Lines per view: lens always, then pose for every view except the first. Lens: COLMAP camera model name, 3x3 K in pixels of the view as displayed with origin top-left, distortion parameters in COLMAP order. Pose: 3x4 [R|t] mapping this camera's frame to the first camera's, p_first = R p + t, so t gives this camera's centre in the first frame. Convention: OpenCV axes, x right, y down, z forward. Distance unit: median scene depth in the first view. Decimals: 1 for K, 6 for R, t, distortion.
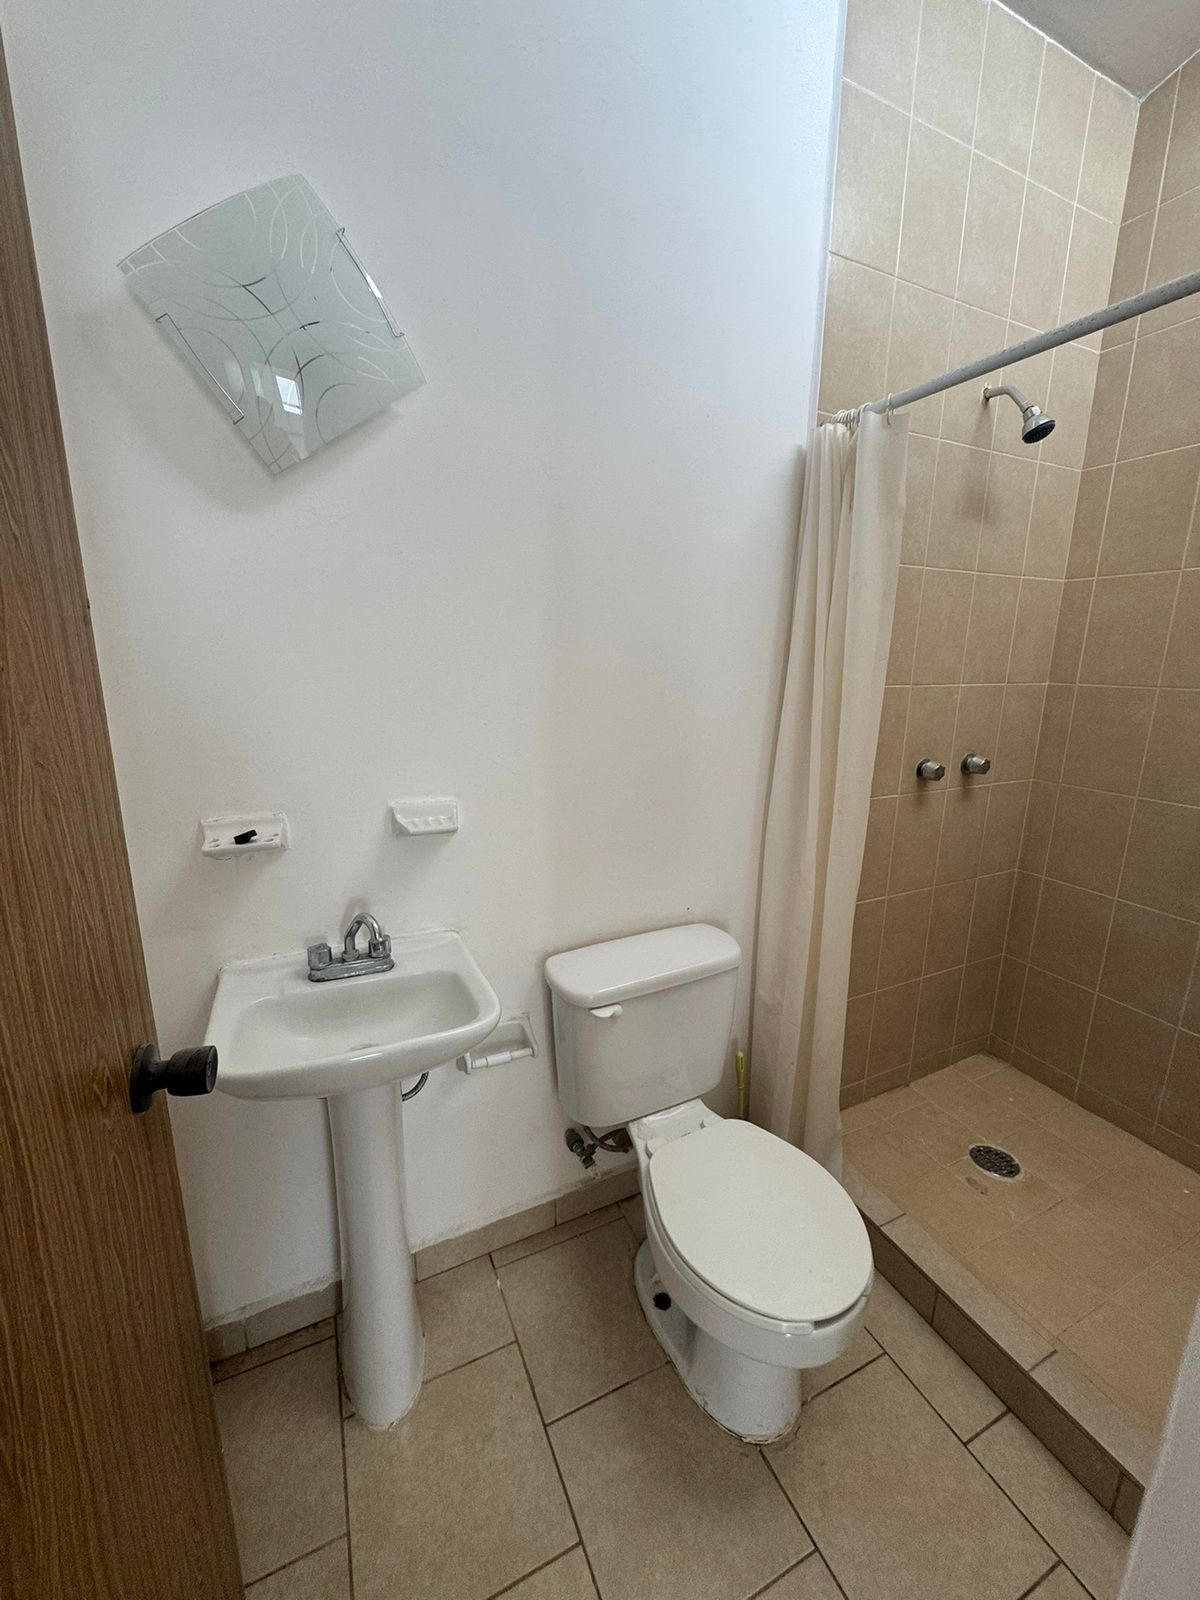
lens RADIAL K [[637.9, 0, 610.1], [0, 637.9, 803.9], [0, 0, 1]] dist [-0.002971, 0.000239]
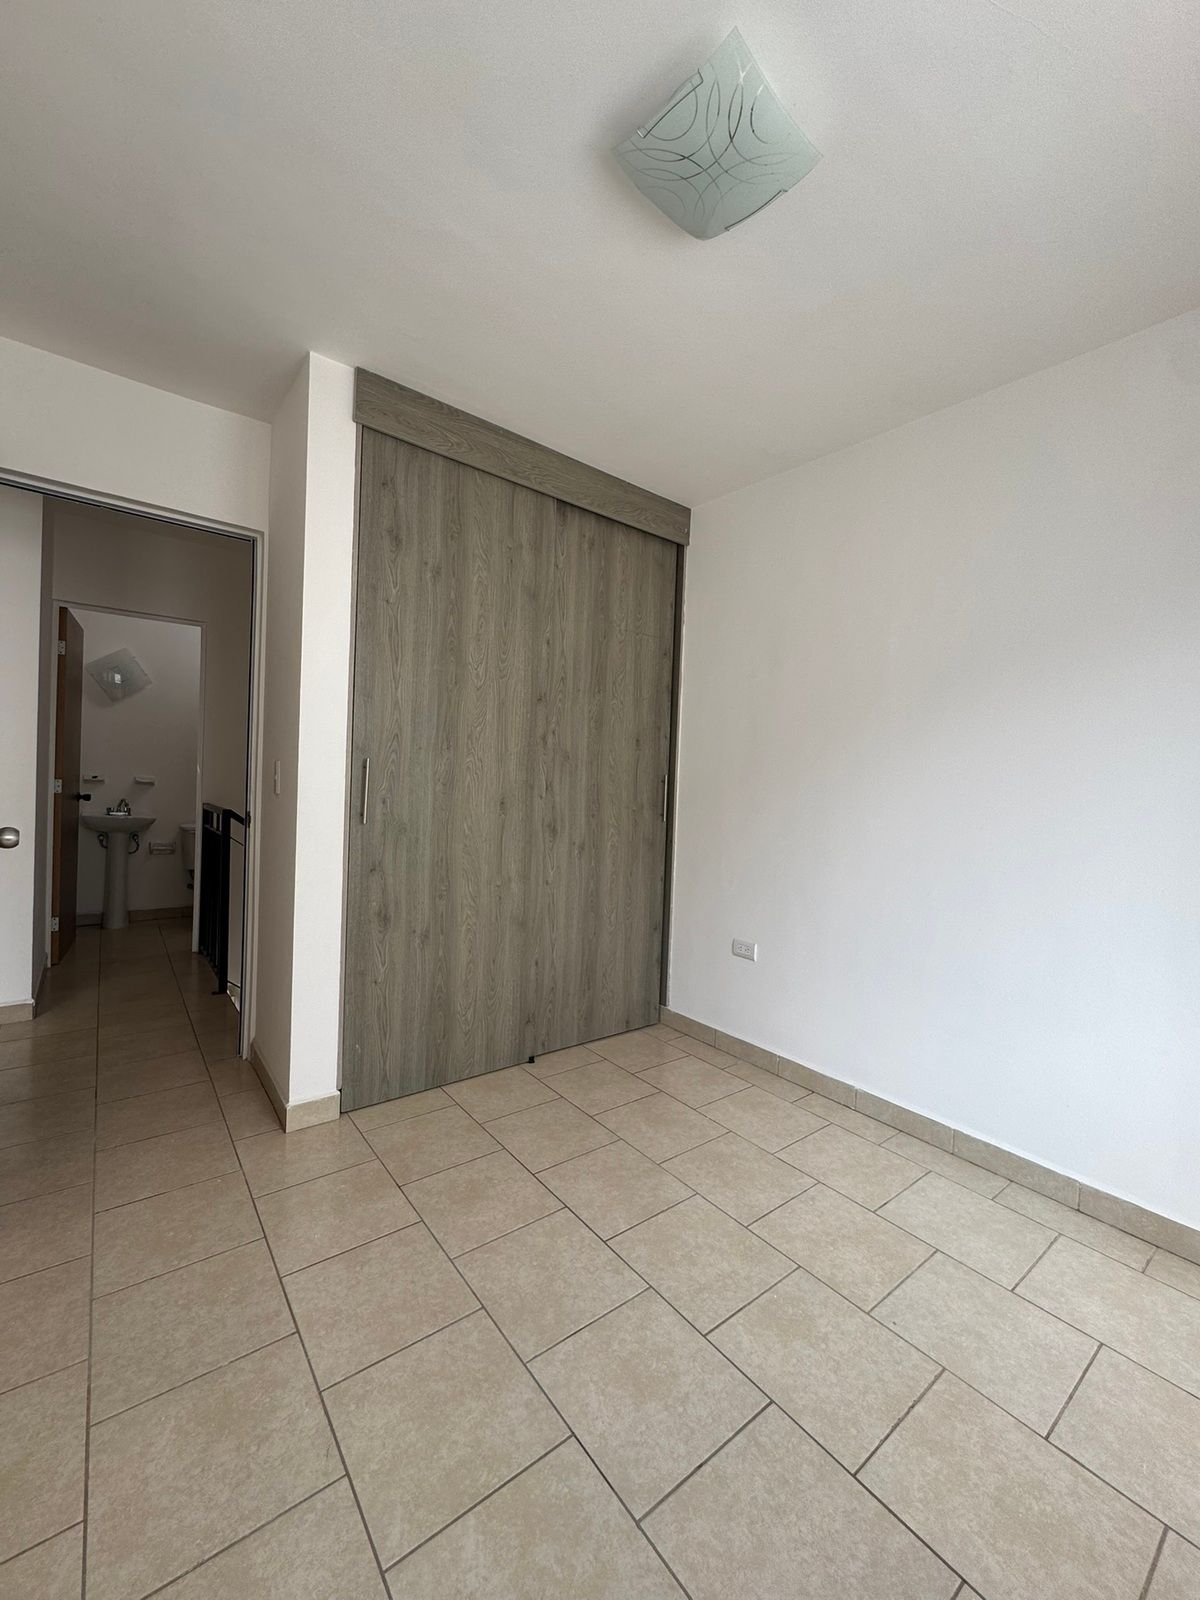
lens RADIAL K [[637.9, 0, 602.5], [0, 637.9, 795.7], [0, 0, 1]] dist [-0.002971, 0.000239]
pose [[0.971933, 0.020400, 0.234370, 1.562959], [0.027506, 0.979546, -0.199330, 0.992184], [-0.233643, 0.200182, 0.951493, -3.443856]]
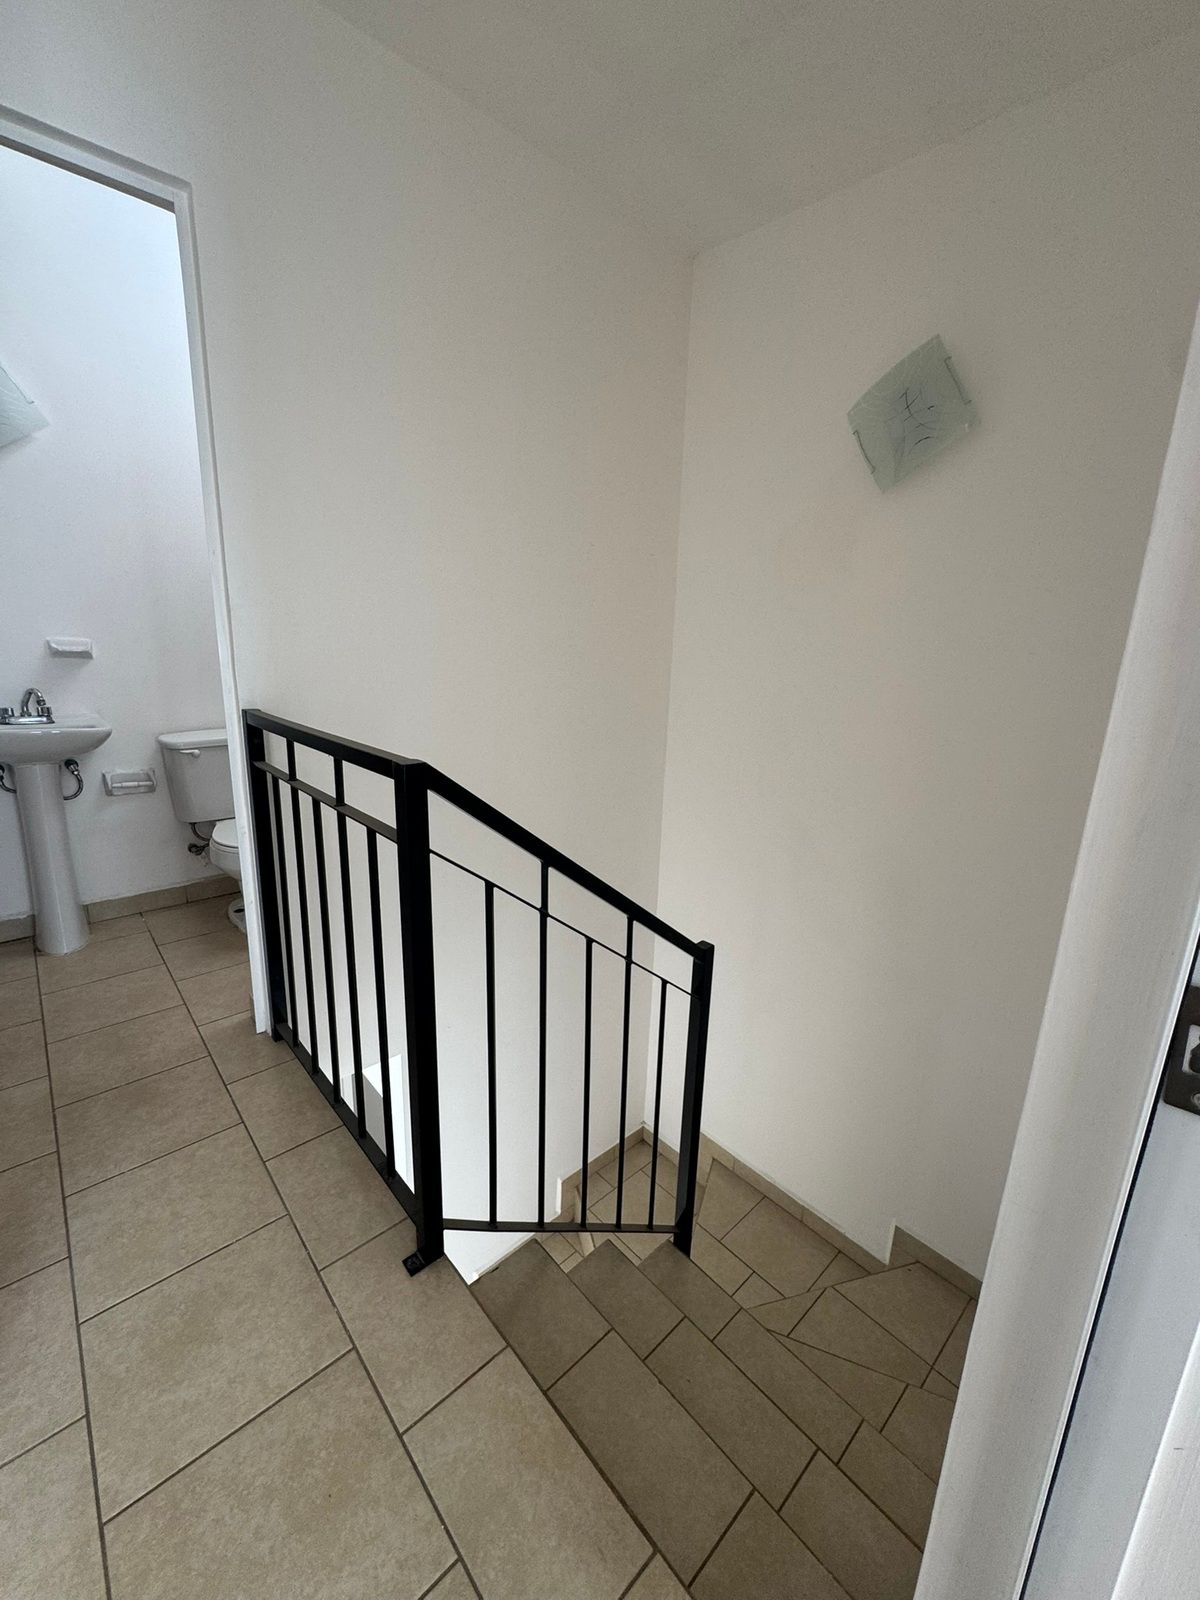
lens RADIAL K [[637.9, 0, 598.4], [0, 637.9, 799.4], [0, 0, 1]] dist [-0.002971, 0.000239]
pose [[0.950020, -0.047771, 0.308513, 0.606468], [0.041371, 0.998772, 0.027255, 0.491463], [-0.309436, -0.013129, 0.950830, -1.318536]]
